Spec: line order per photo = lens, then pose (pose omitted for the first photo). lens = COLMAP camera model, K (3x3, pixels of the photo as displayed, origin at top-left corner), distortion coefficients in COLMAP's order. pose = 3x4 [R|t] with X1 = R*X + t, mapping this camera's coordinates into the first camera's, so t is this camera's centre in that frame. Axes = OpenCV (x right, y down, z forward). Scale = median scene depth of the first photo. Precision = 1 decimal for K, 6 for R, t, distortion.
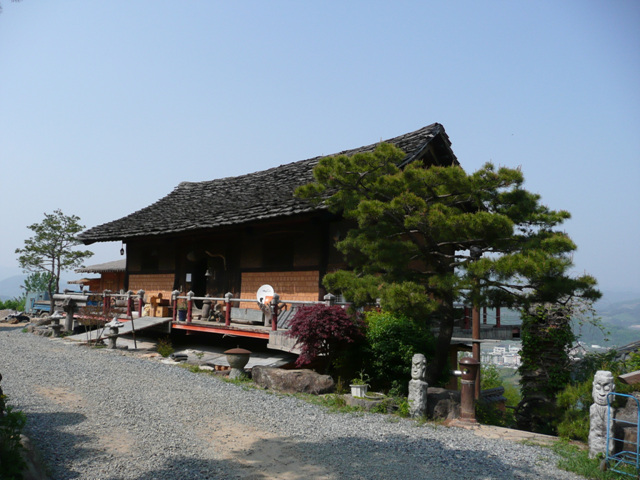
lens RADIAL K [[535.4, 0, 311.2], [0, 535.4, 241.9], [0, 0, 1]] dist [-0.037333, 0.039048]
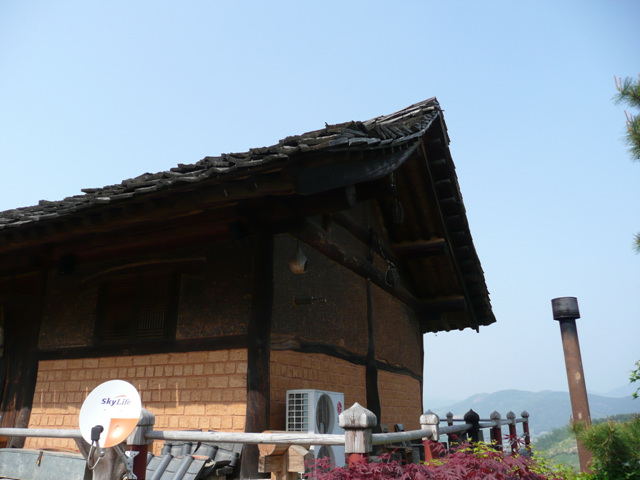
lens RADIAL K [[535.4, 0, 311.2], [0, 535.4, 241.9], [0, 0, 1]] dist [-0.037333, 0.039048]
pose [[0.950984, 0.068565, 0.301543, -0.059874], [-0.006172, 0.979125, -0.203166, 0.051752], [-0.309178, 0.191347, 0.931555, 0.538991]]
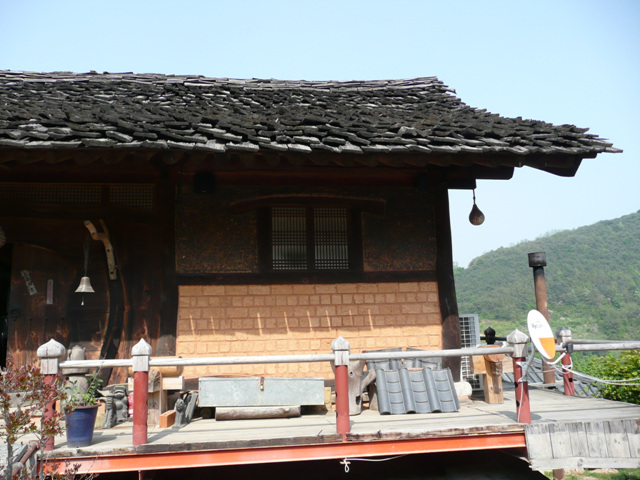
lens RADIAL K [[535.4, 0, 311.2], [0, 535.4, 241.9], [0, 0, 1]] dist [-0.037333, 0.039048]
pose [[0.602800, 0.088113, 0.793012, -0.405437], [-0.040408, 0.995980, -0.079949, 0.055795], [-0.796868, 0.016149, 0.603937, 0.719931]]
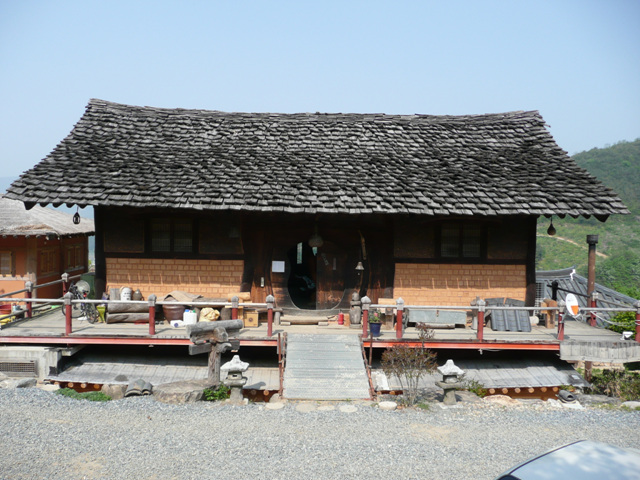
lens RADIAL K [[535.4, 0, 311.2], [0, 535.4, 241.9], [0, 0, 1]] dist [-0.037333, 0.039048]
pose [[0.707584, -0.038678, 0.705570, -0.826272], [-0.072946, 0.989168, 0.127378, -0.070727], [-0.702854, -0.141599, 0.697099, 0.559597]]
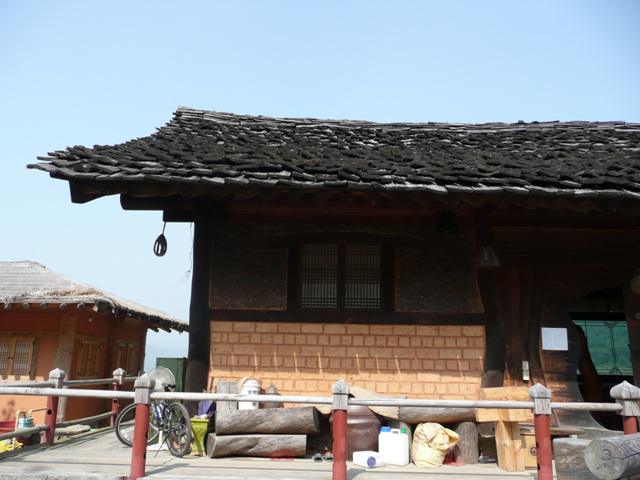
lens RADIAL K [[535.4, 0, 311.2], [0, 535.4, 241.9], [0, 0, 1]] dist [-0.037333, 0.039048]
pose [[0.746223, 0.142542, 0.650256, -0.691897], [-0.070650, 0.988247, -0.135556, 0.073575], [-0.661936, 0.055214, 0.747524, 0.989306]]
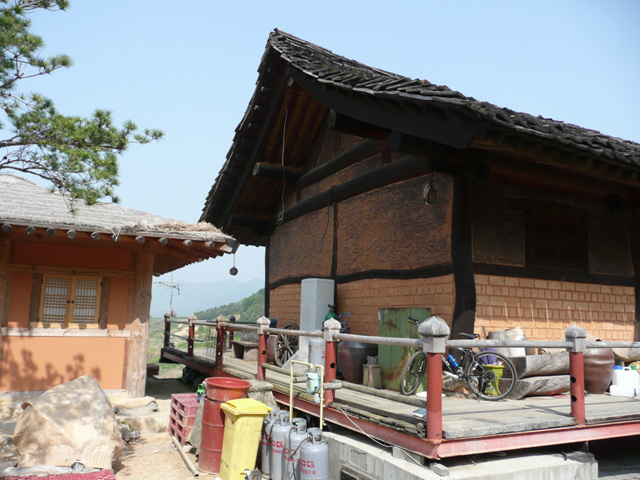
lens RADIAL K [[535.4, 0, 311.2], [0, 535.4, 241.9], [0, 0, 1]] dist [-0.037333, 0.039048]
pose [[0.340555, 0.119152, 0.932644, -0.928257], [-0.117719, 0.989536, -0.083436, 0.110450], [-0.932826, -0.081375, 0.351018, 1.335211]]
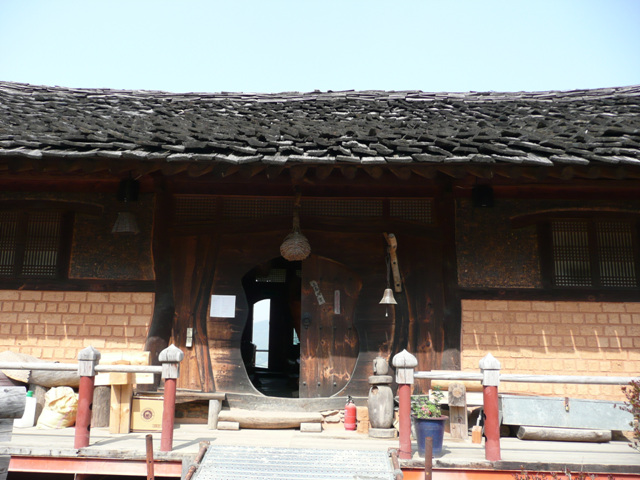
lens RADIAL K [[535.4, 0, 311.2], [0, 535.4, 241.9], [0, 0, 1]] dist [-0.037333, 0.039048]
pose [[0.745020, 0.115697, 0.656932, -0.498172], [-0.070930, 0.993000, -0.094443, 0.063488], [-0.663261, 0.023766, 0.748011, 0.819430]]
